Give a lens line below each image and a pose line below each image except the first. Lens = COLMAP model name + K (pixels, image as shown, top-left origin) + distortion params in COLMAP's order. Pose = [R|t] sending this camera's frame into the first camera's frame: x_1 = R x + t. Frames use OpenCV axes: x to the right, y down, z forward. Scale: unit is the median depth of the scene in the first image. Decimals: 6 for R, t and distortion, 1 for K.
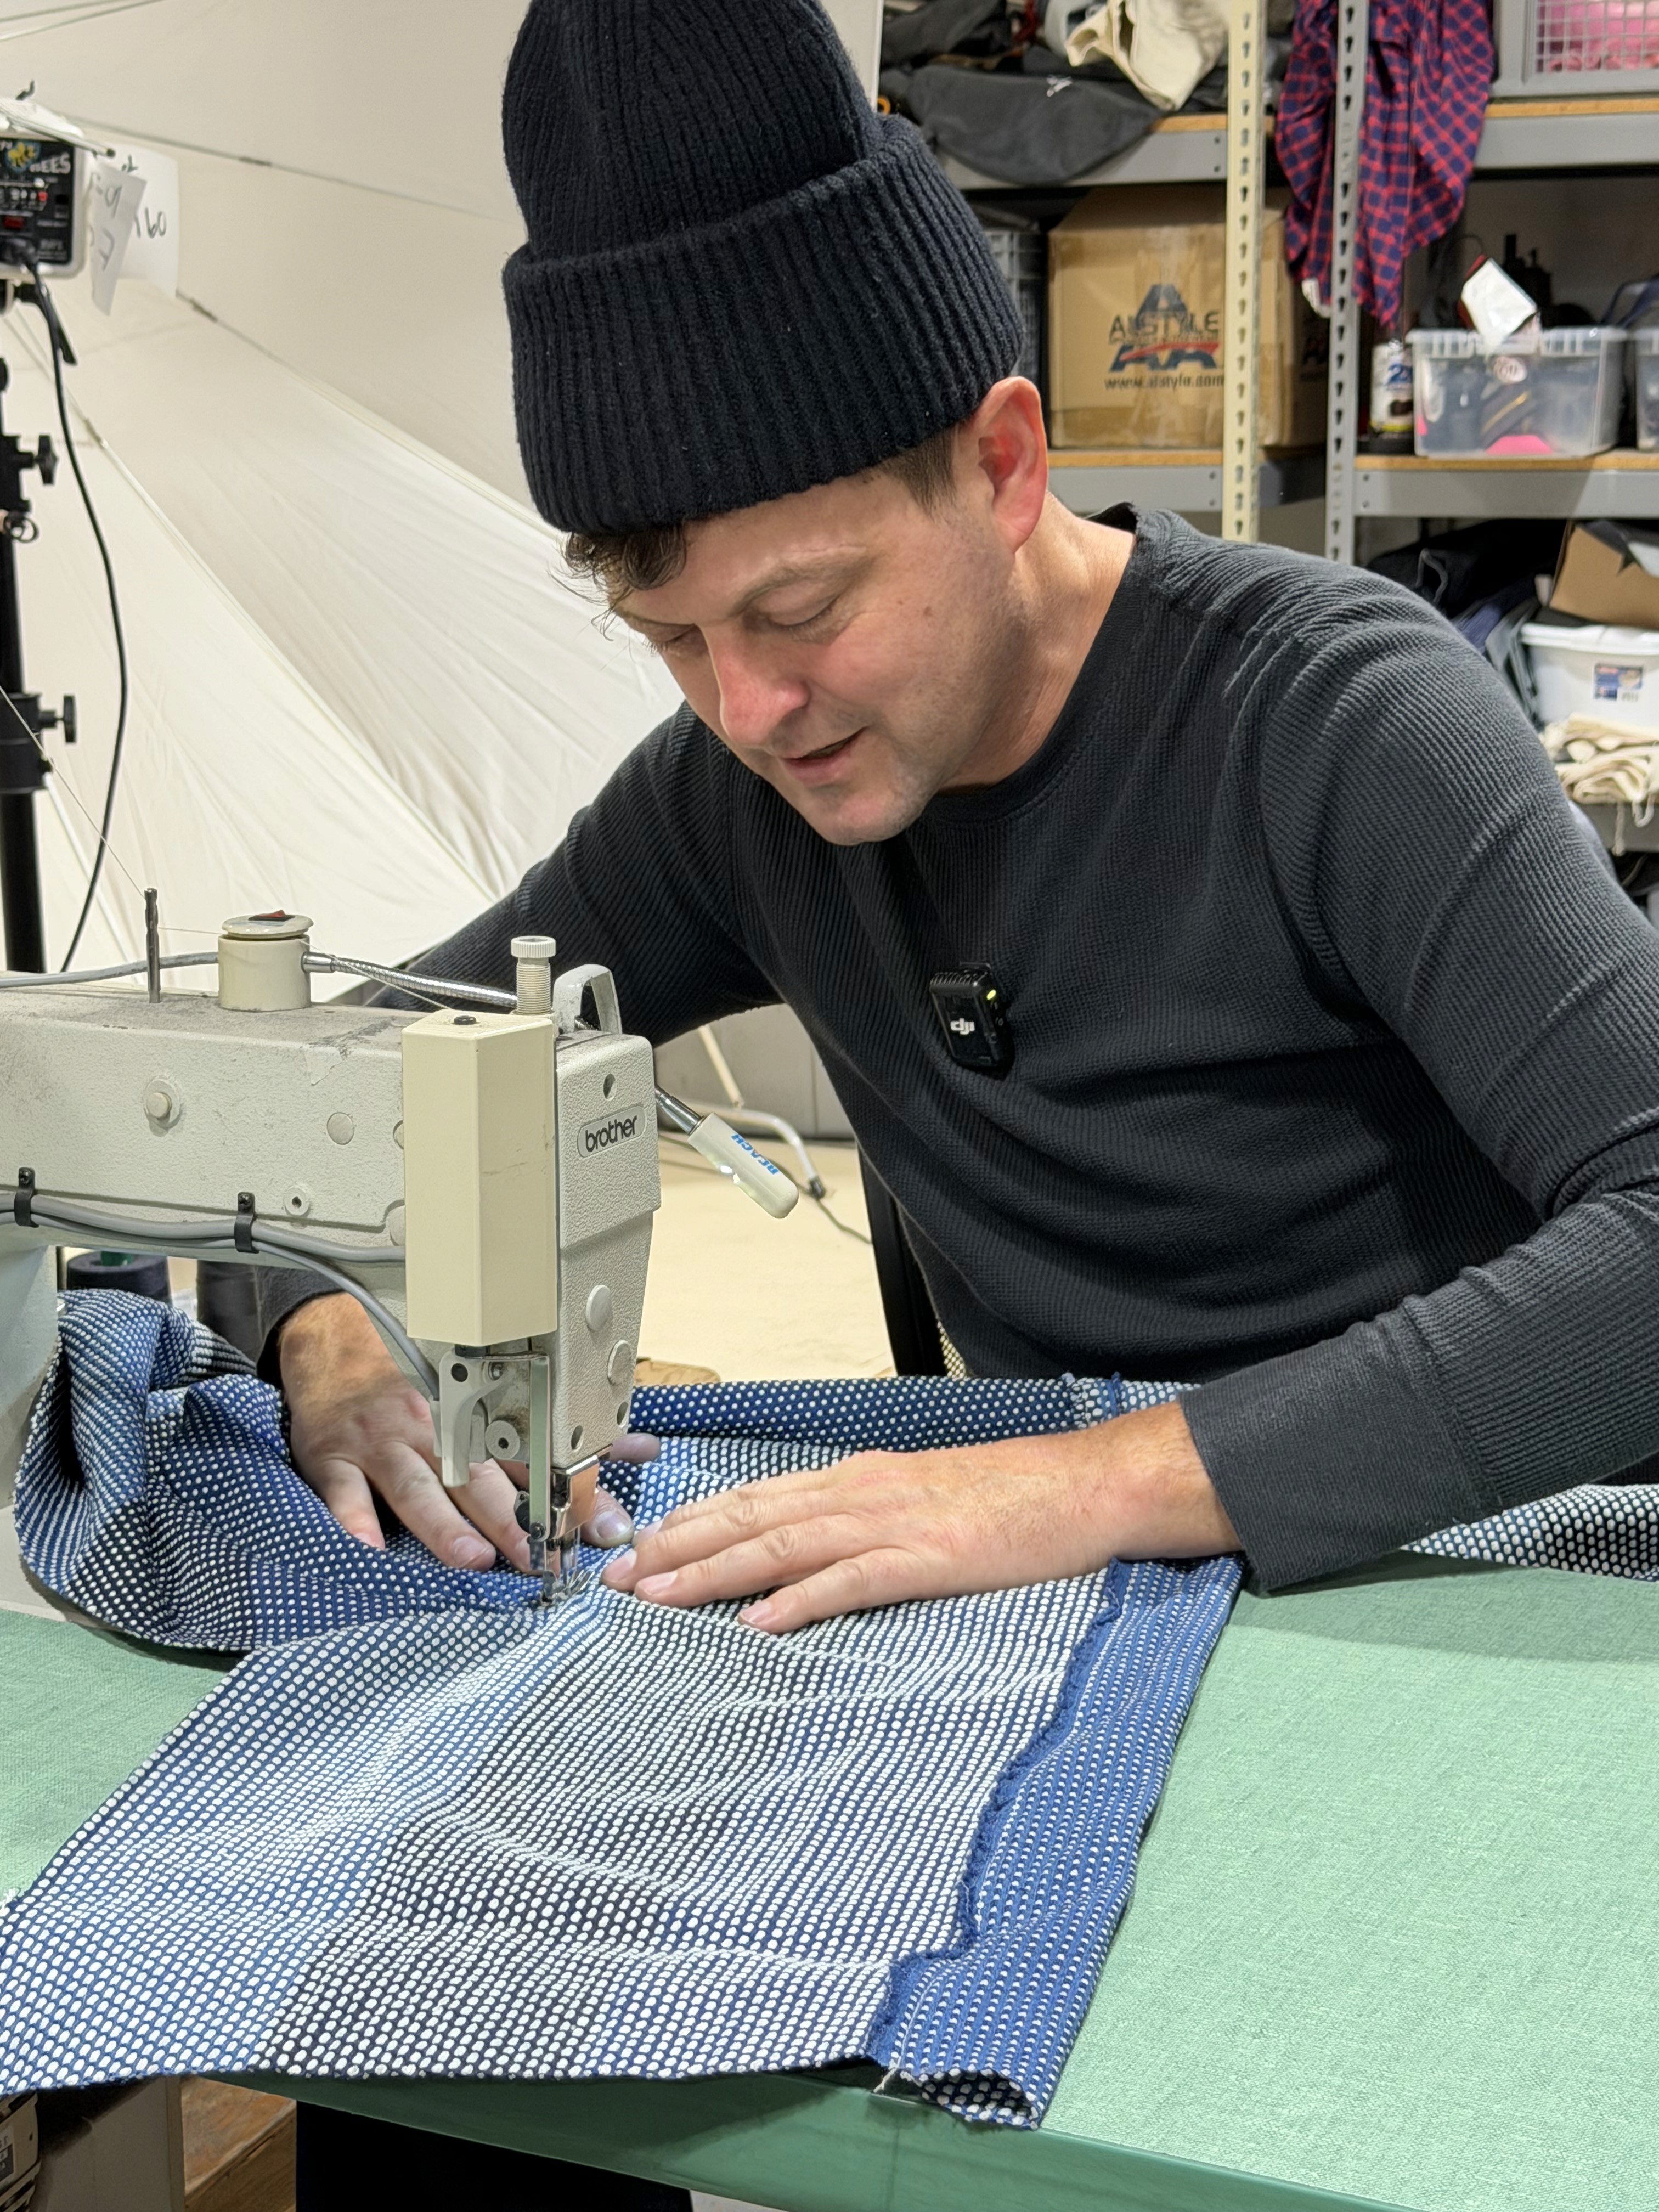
lens RADIAL K [[3559.5, 0, 832.0], [0, 3559.5, 1155.9], [0, 0, 1]] dist [0.105300, 0.002579]
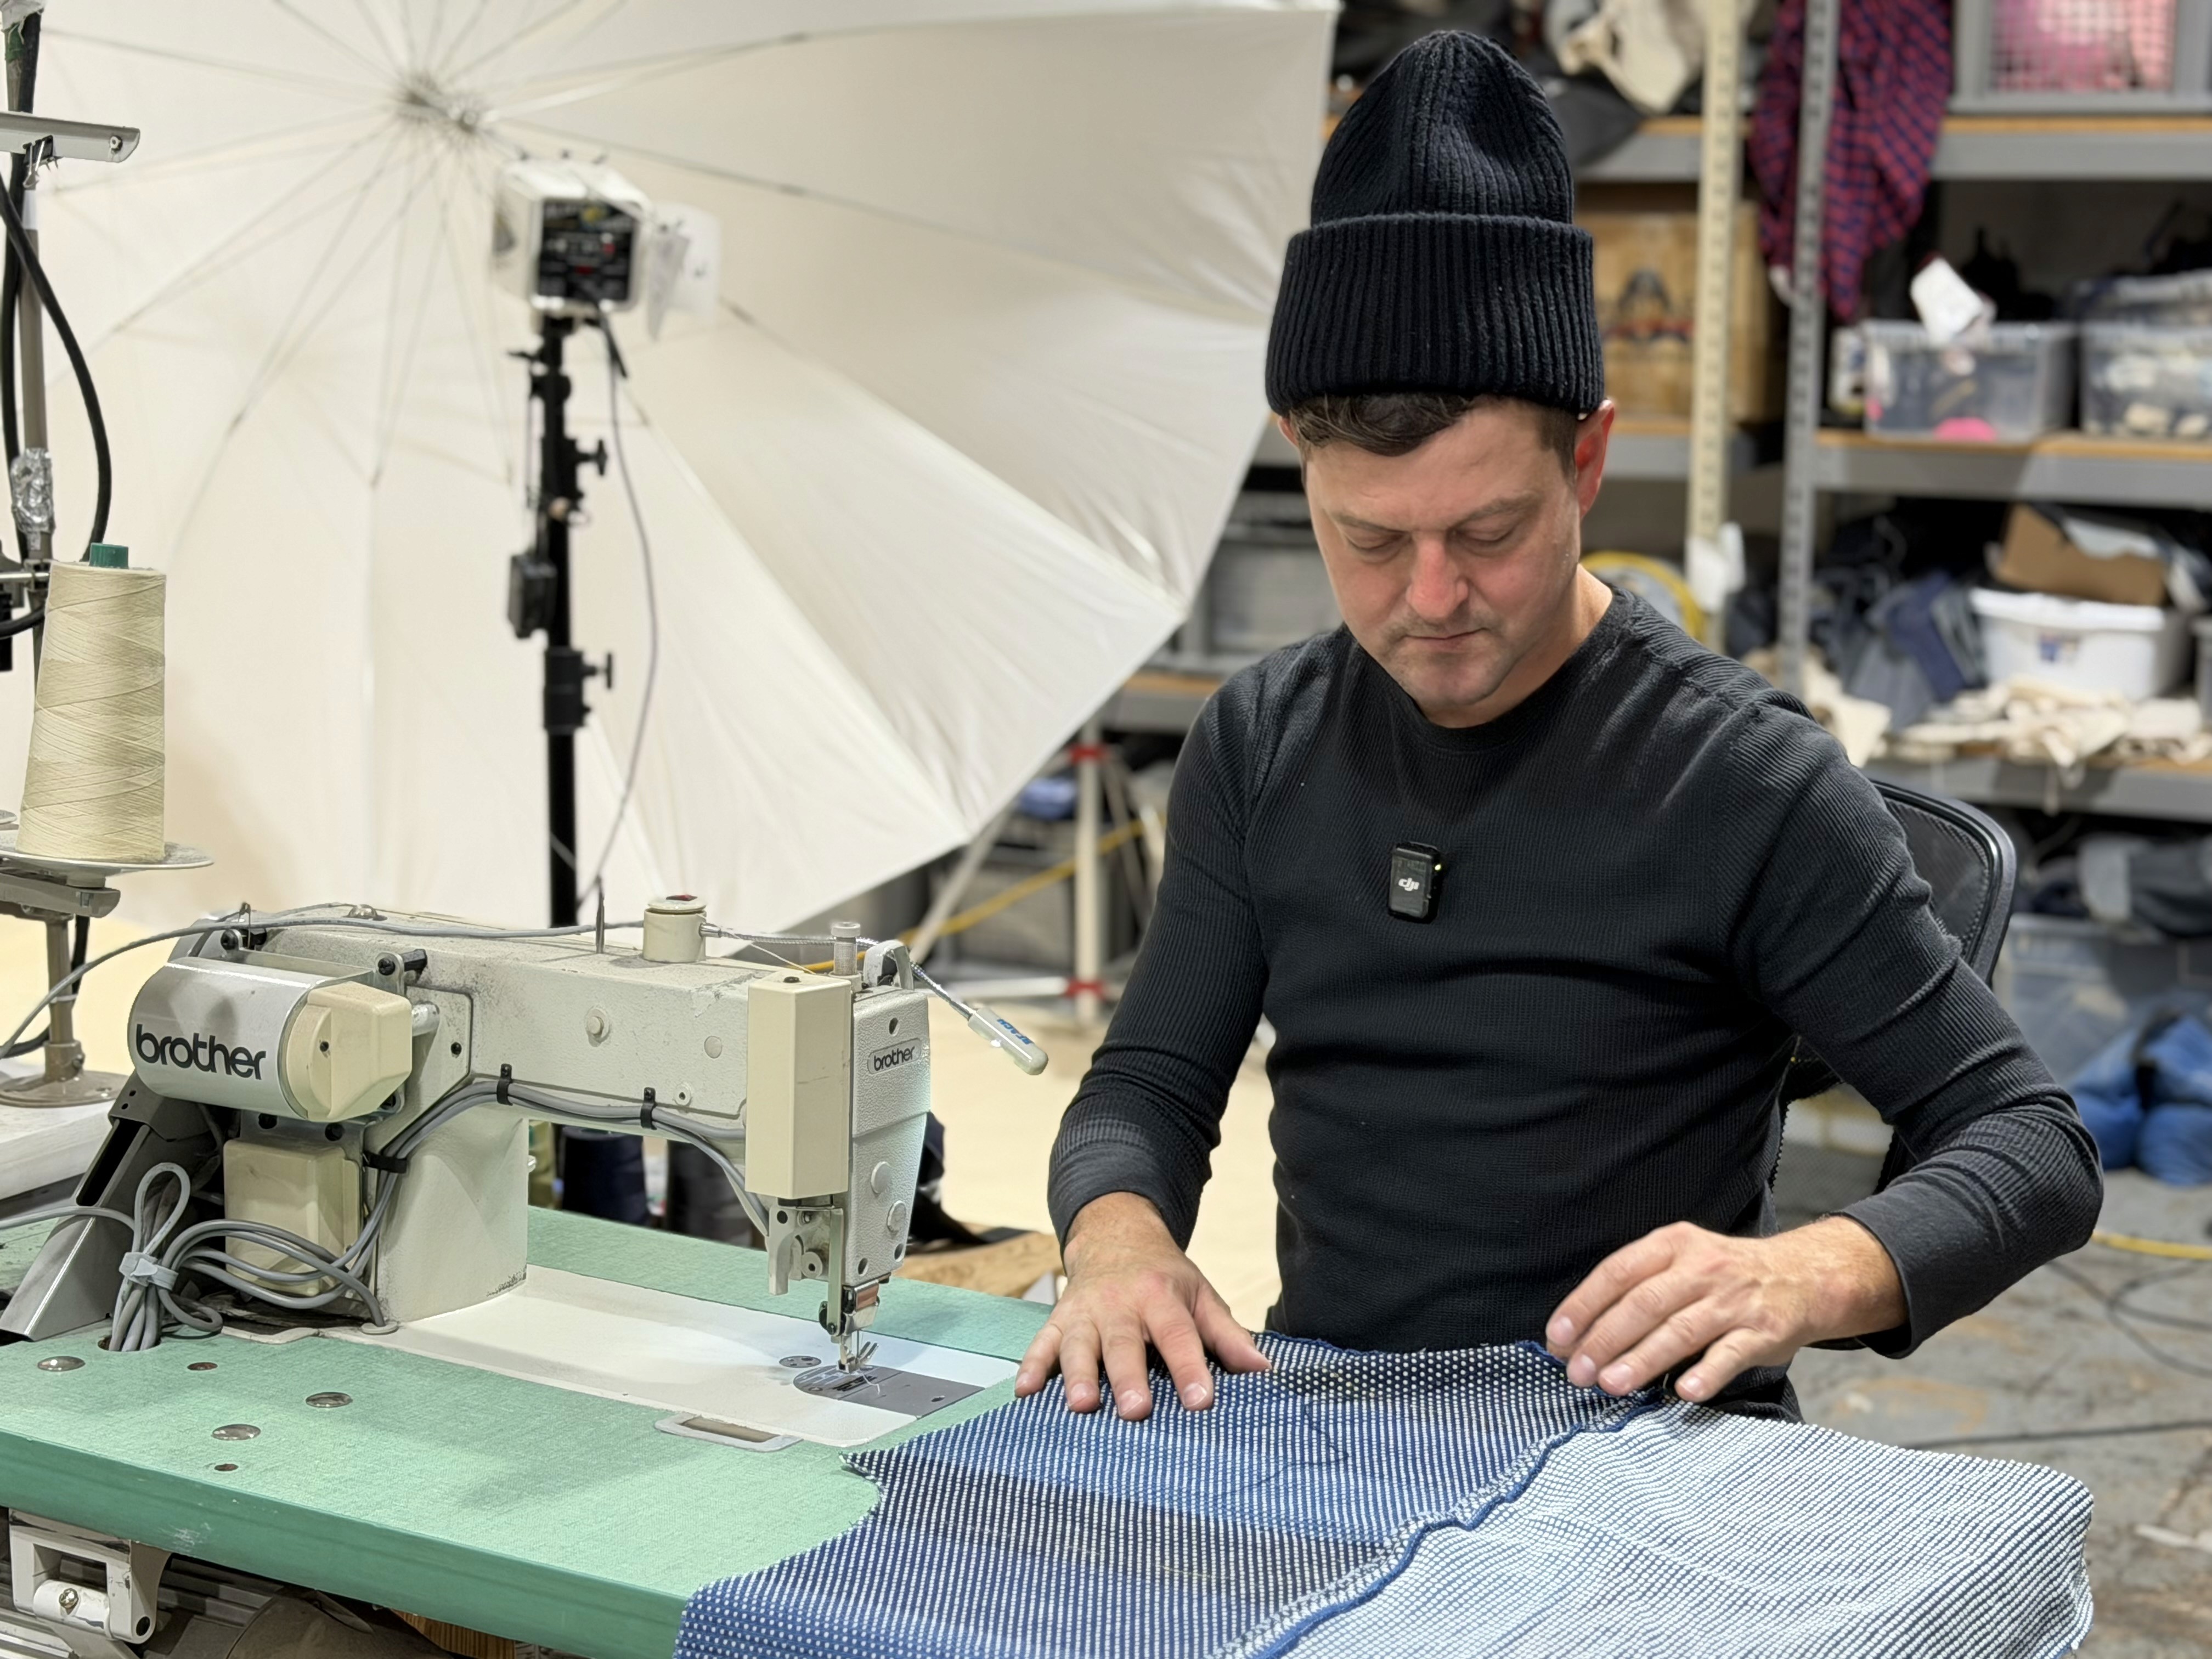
lens RADIAL K [[3712.6, 0, 1106.0], [0, 3712.6, 829.5], [0, 0, 1]] dist [0.072350, 0.067616]
pose [[0.995321, 0.036946, -0.089285, 0.039727], [-0.042058, 0.997541, -0.056061, -0.004579], [0.086995, 0.059554, 0.994427, -0.130490]]
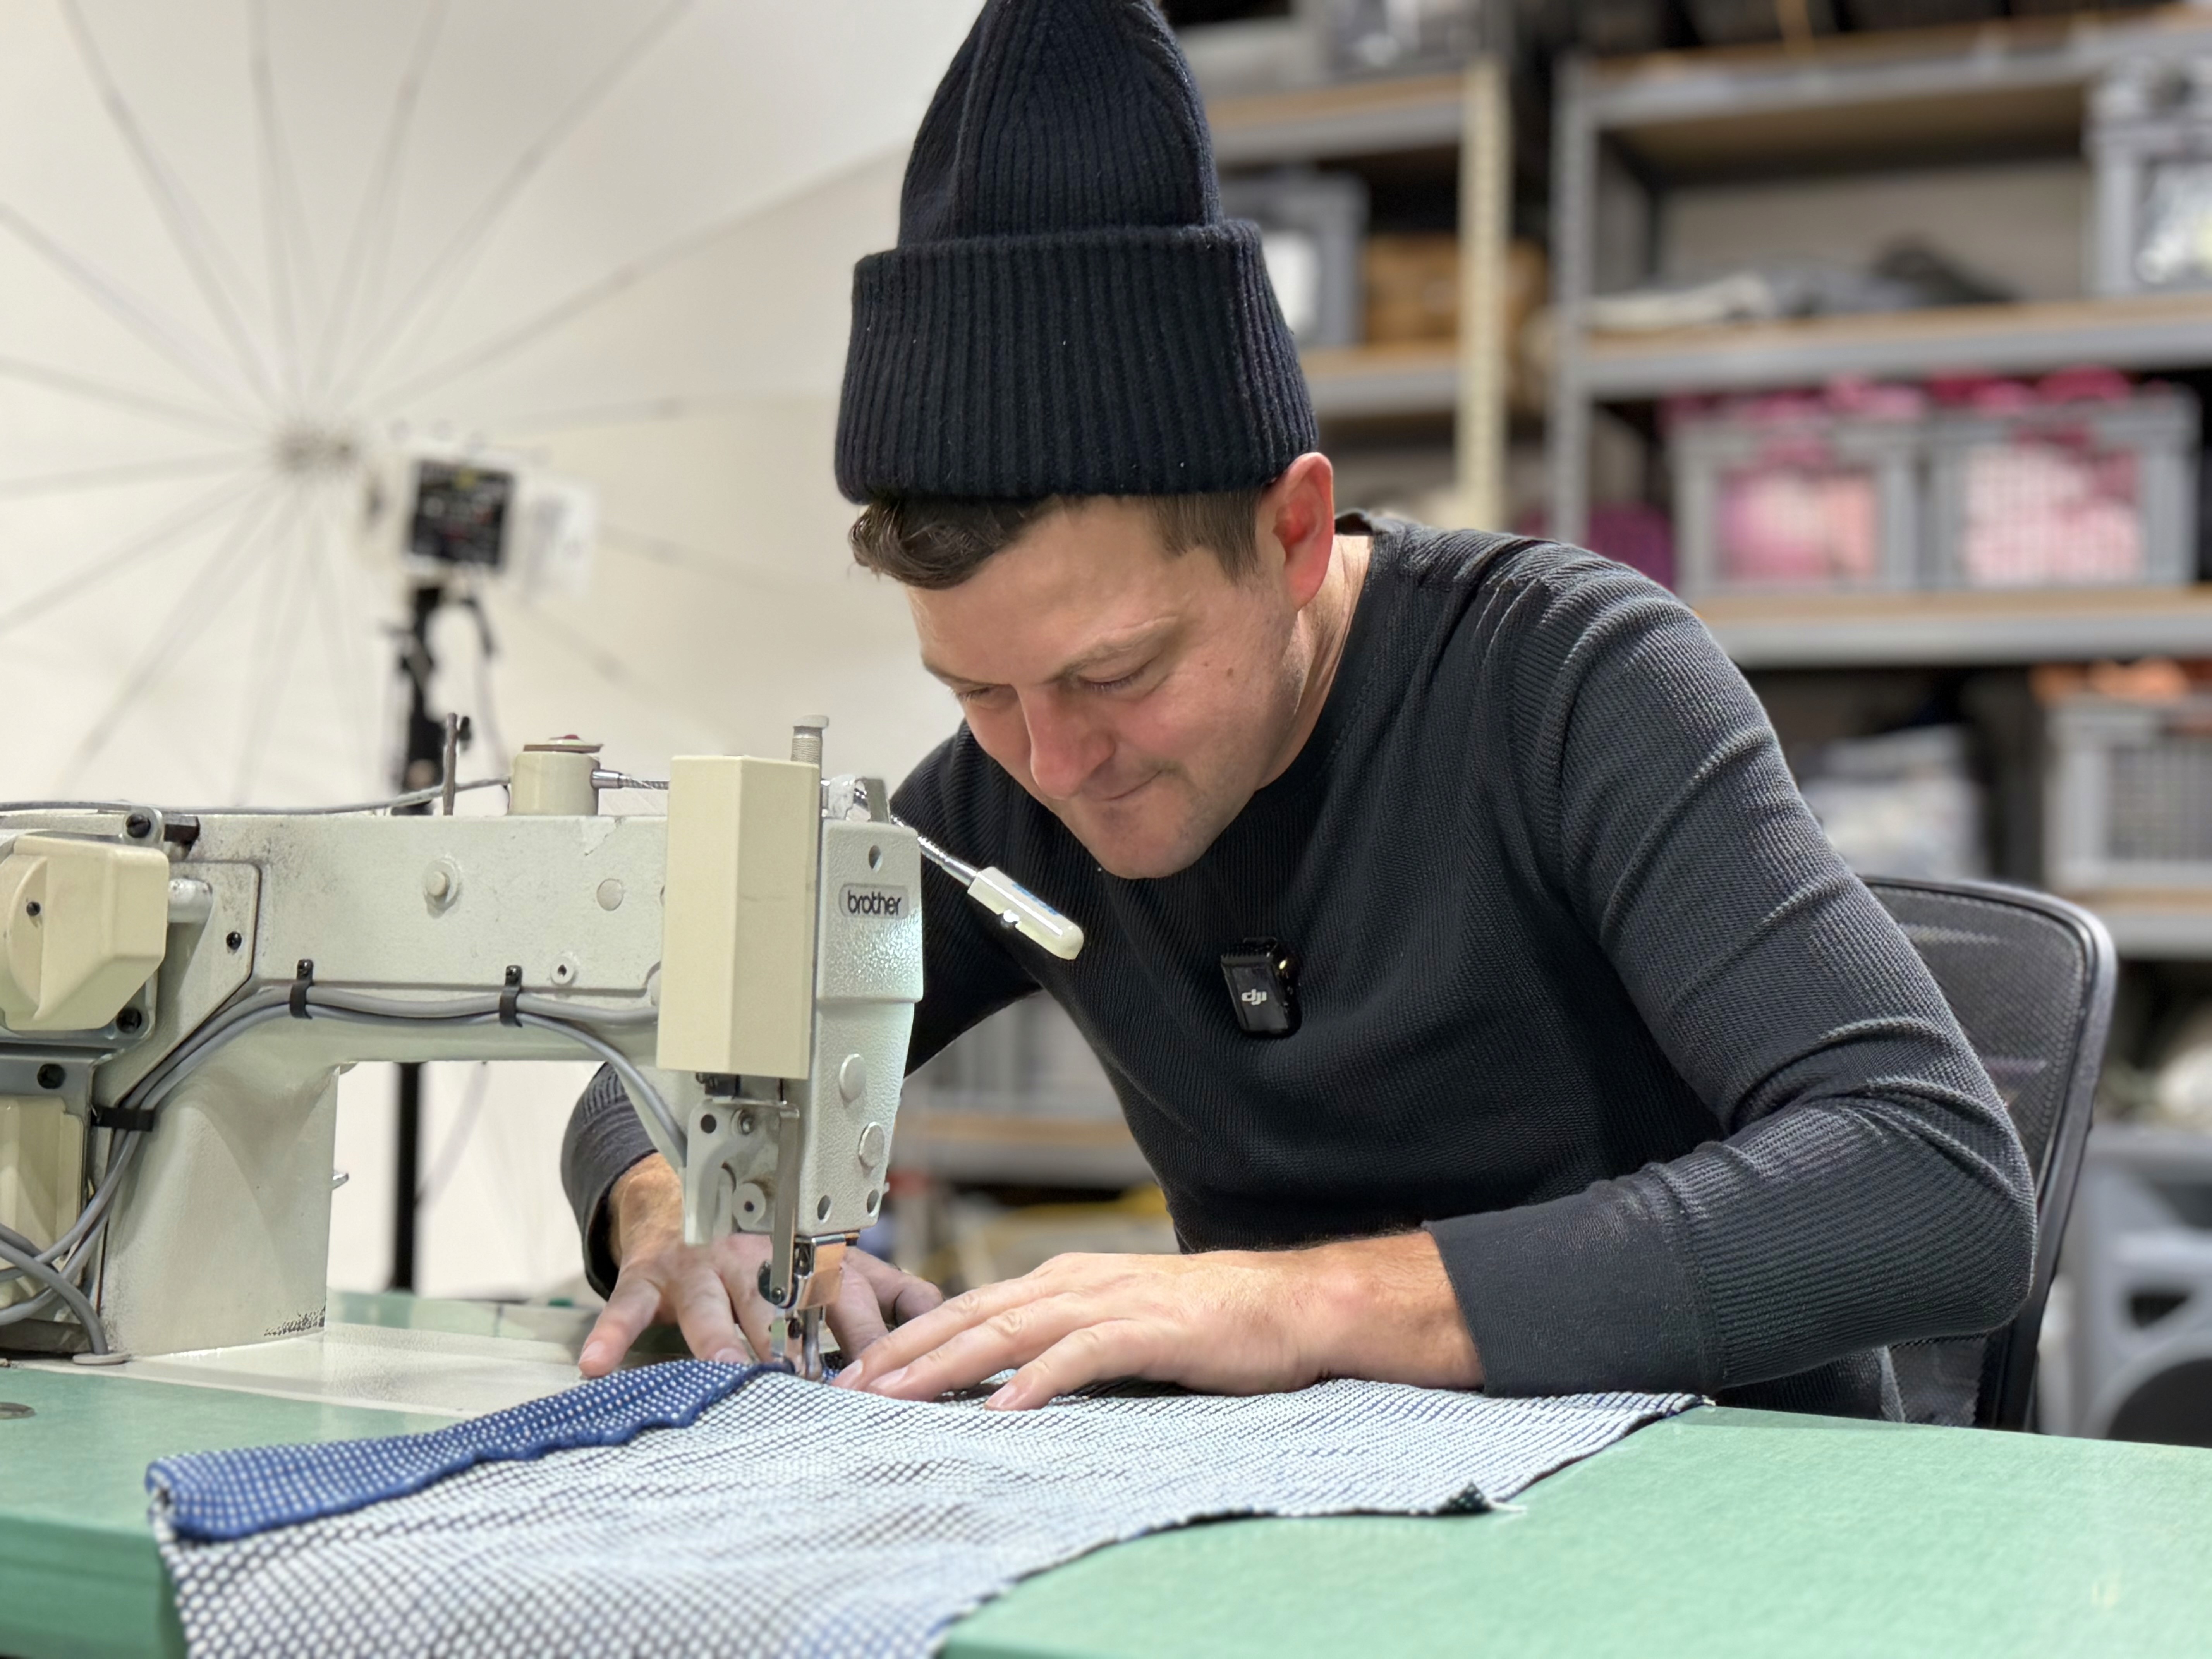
lens RADIAL K [[2939.3, 0, 1106.0], [0, 2939.3, 829.5], [0, 0, 1]] dist [0.164187, -0.438848]
pose [[0.999446, 0.028798, -0.016696, 0.004476], [-0.032120, 0.965989, -0.256582, 0.047165], [0.008739, 0.256976, 0.966378, 0.045311]]
